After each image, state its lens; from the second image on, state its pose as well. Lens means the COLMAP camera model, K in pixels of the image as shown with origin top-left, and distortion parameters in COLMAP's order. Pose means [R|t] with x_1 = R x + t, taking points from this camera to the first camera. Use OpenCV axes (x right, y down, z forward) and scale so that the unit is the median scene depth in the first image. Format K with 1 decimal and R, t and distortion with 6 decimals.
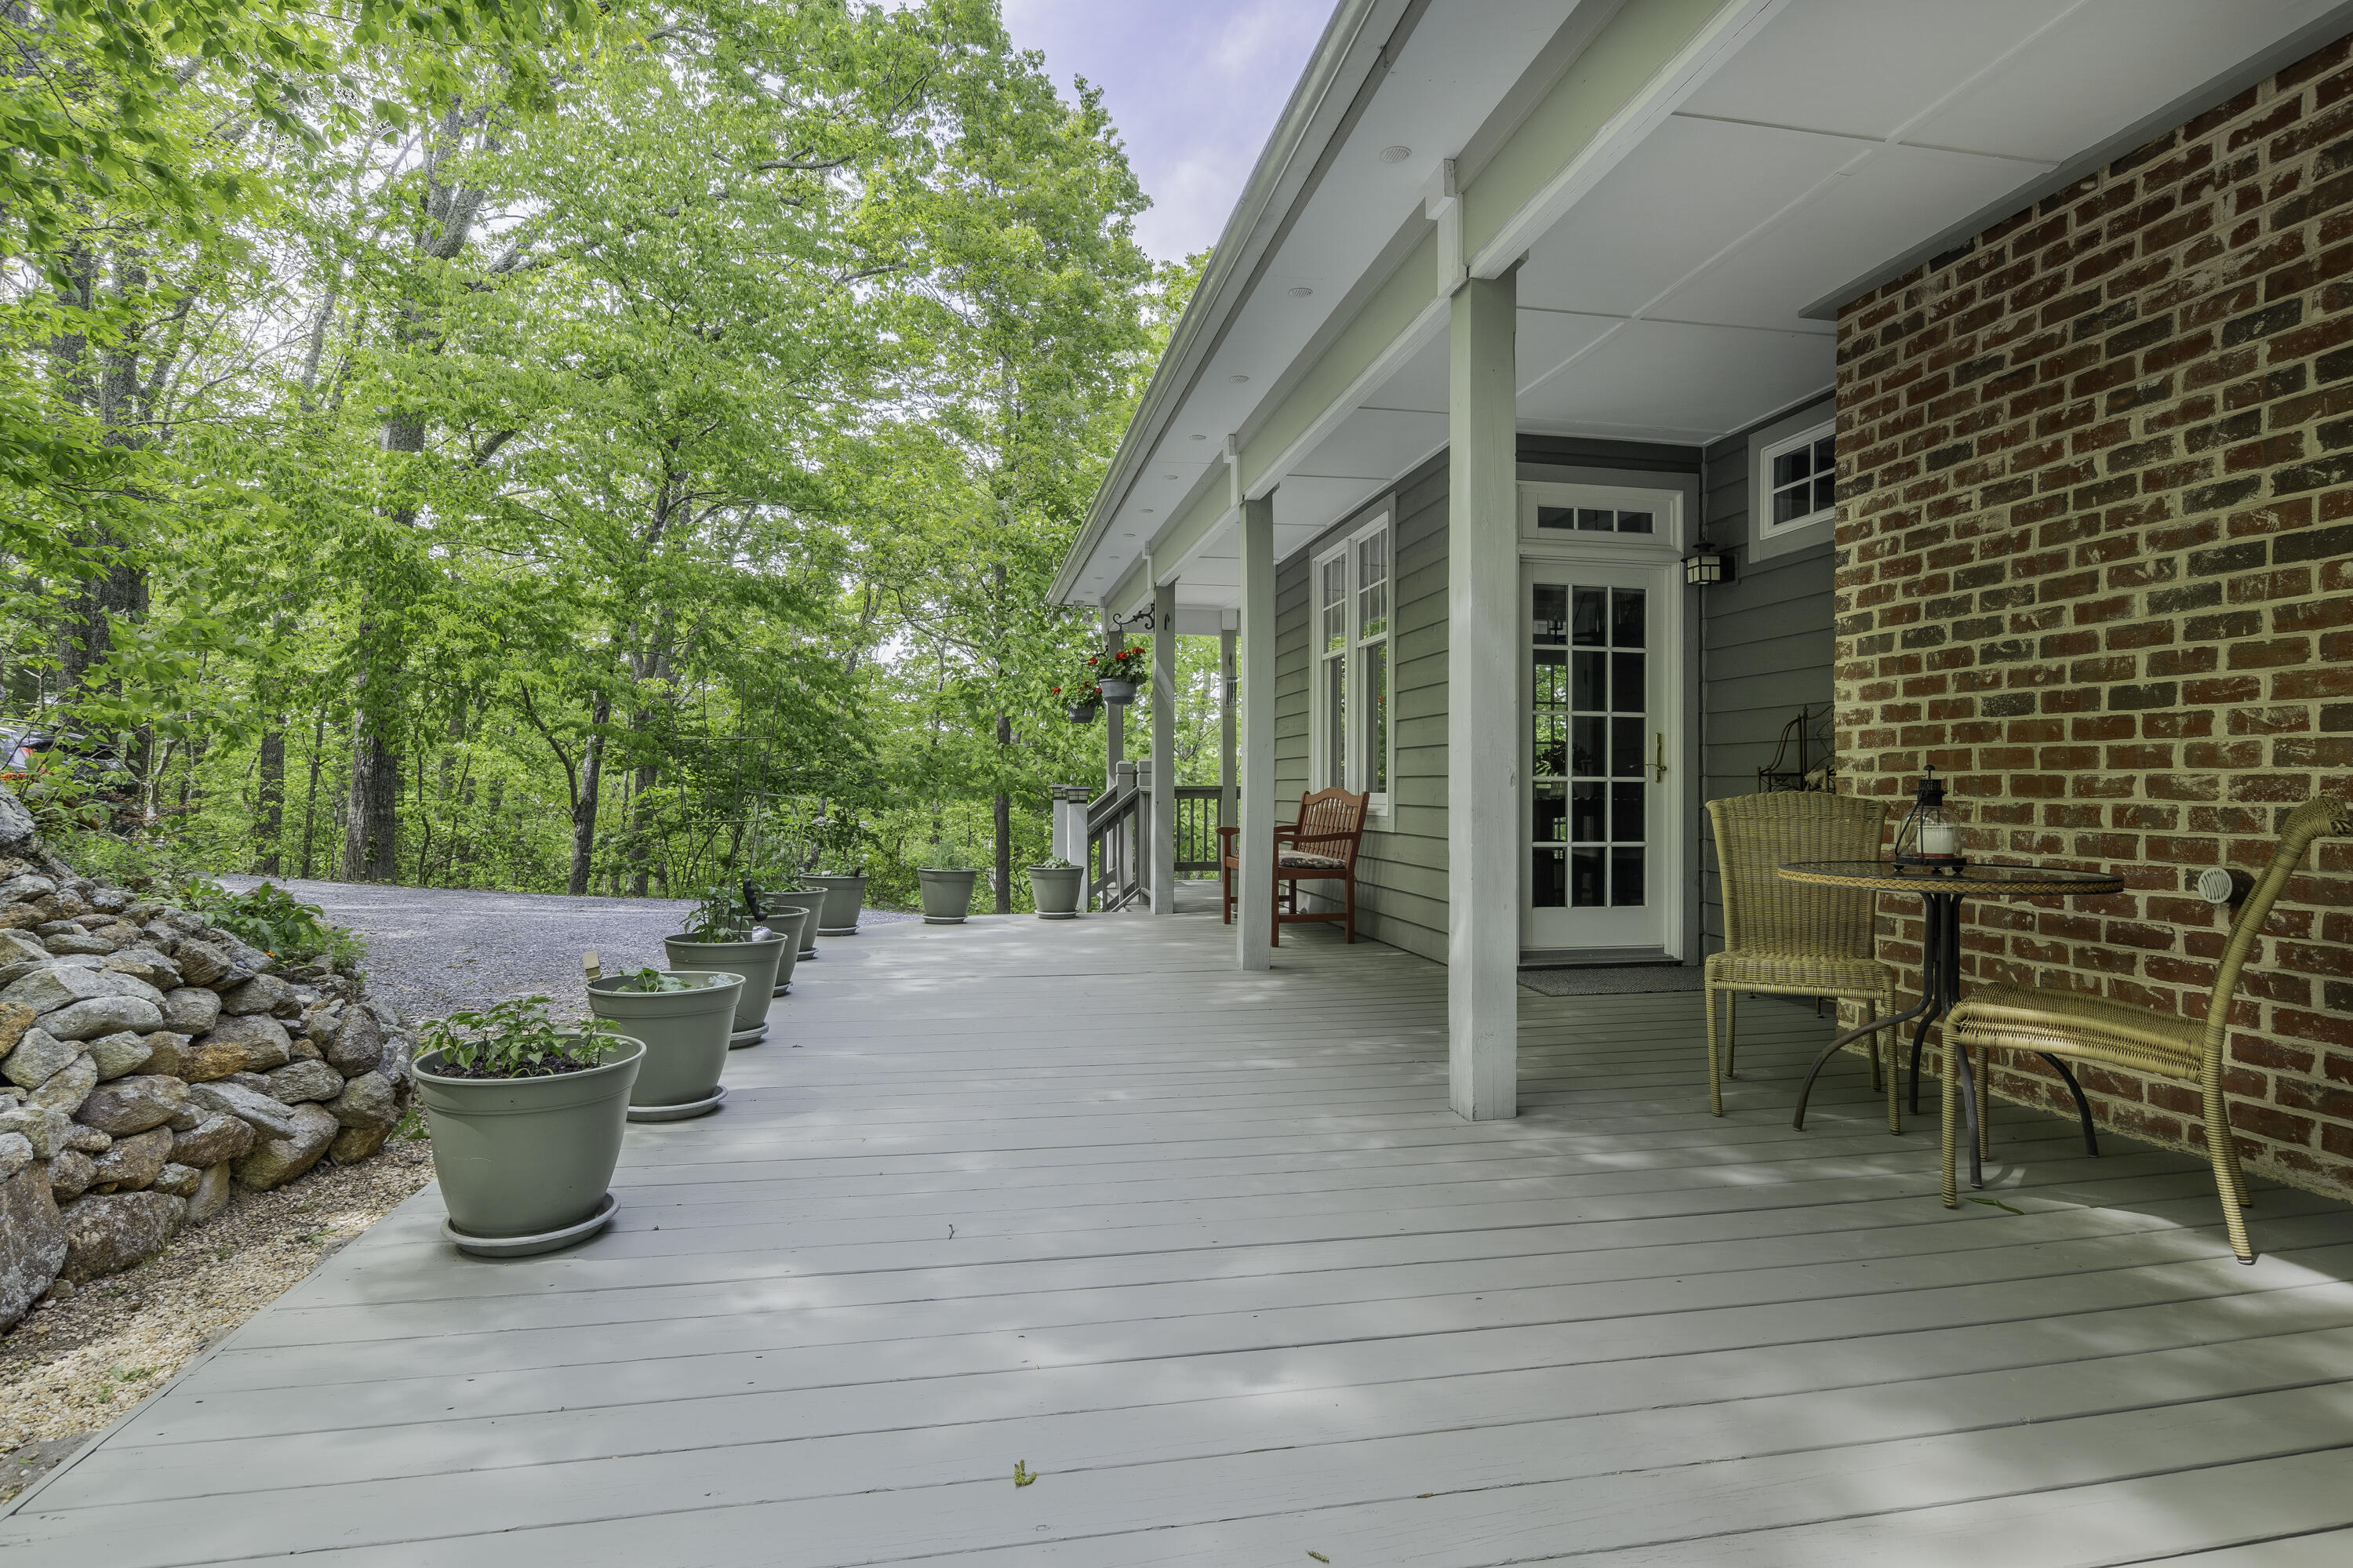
lens RADIAL K [[1211.3, 0, 1186.2], [0, 1211.3, 790.5], [0, 0, 1]] dist [-0.000919, -0.000041]
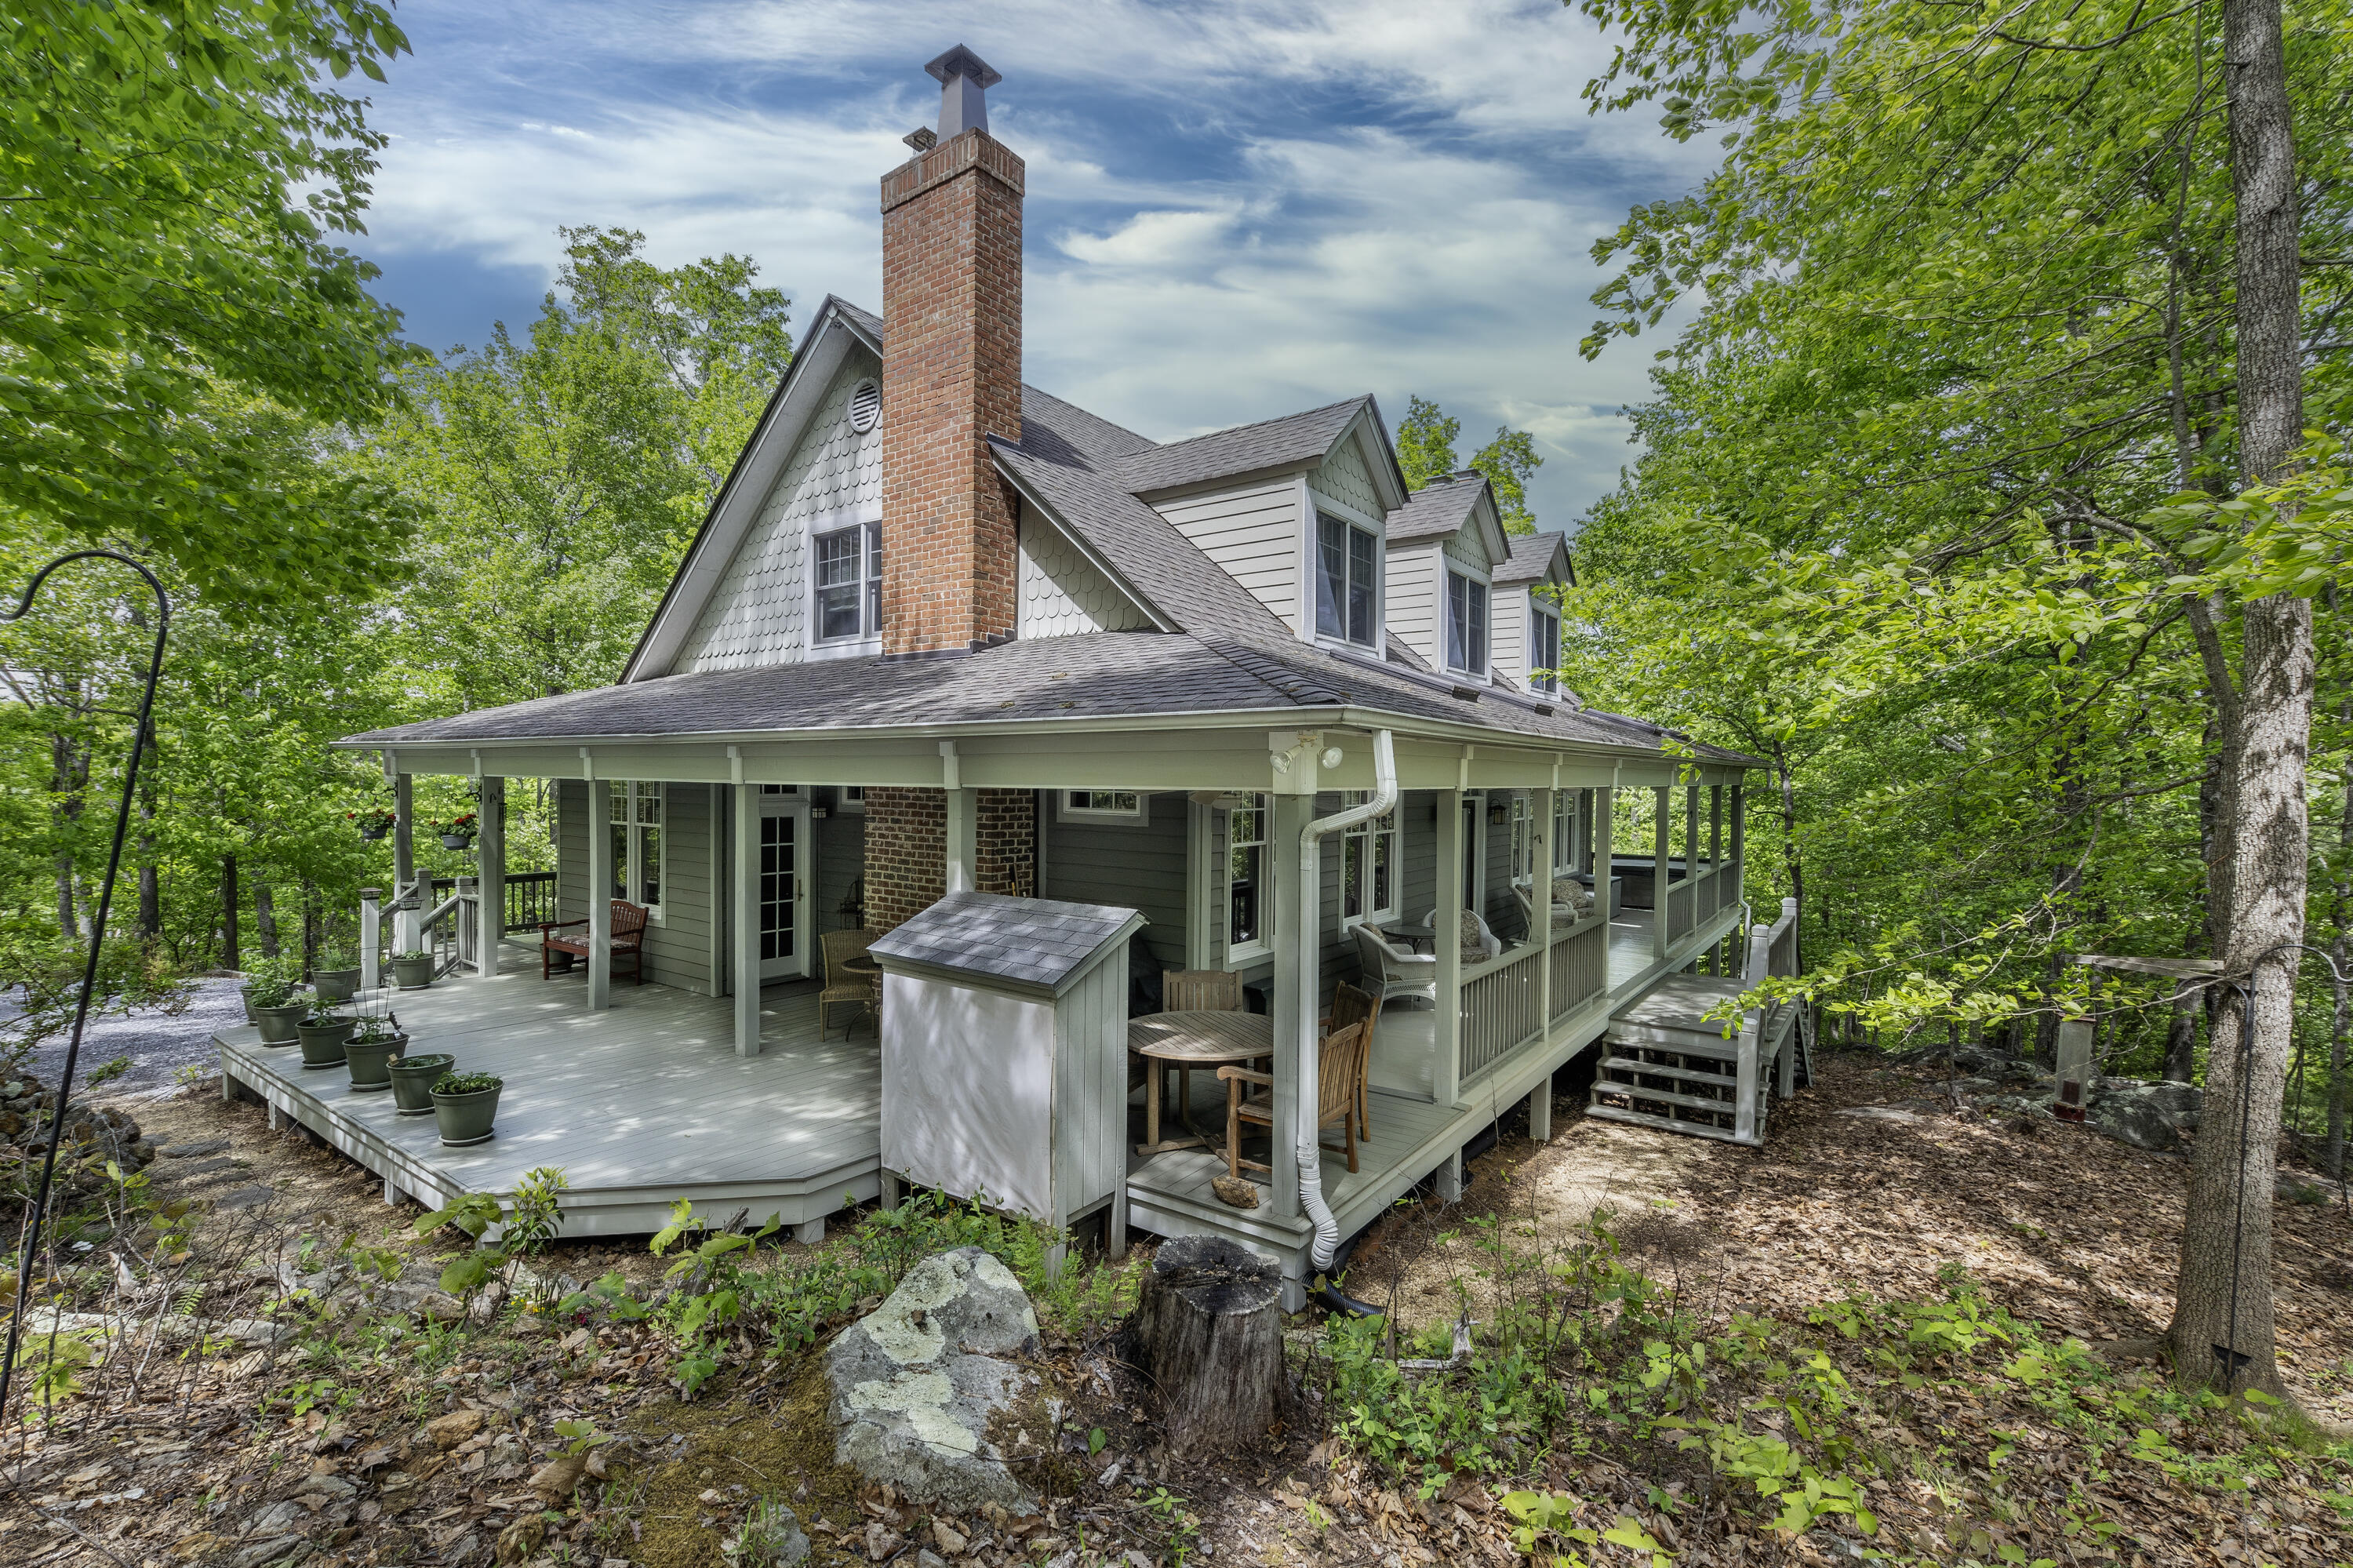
lens RADIAL K [[1025.1, 0, 1175.6], [0, 1025.1, 795.6], [0, 0, 1]] dist [0.001826, 0.000046]
pose [[0.729421, -0.002816, 0.684060, -0.422002], [-0.004811, 0.999946, 0.009246, -0.229054], [-0.684048, -0.010035, 0.729368, -0.912057]]
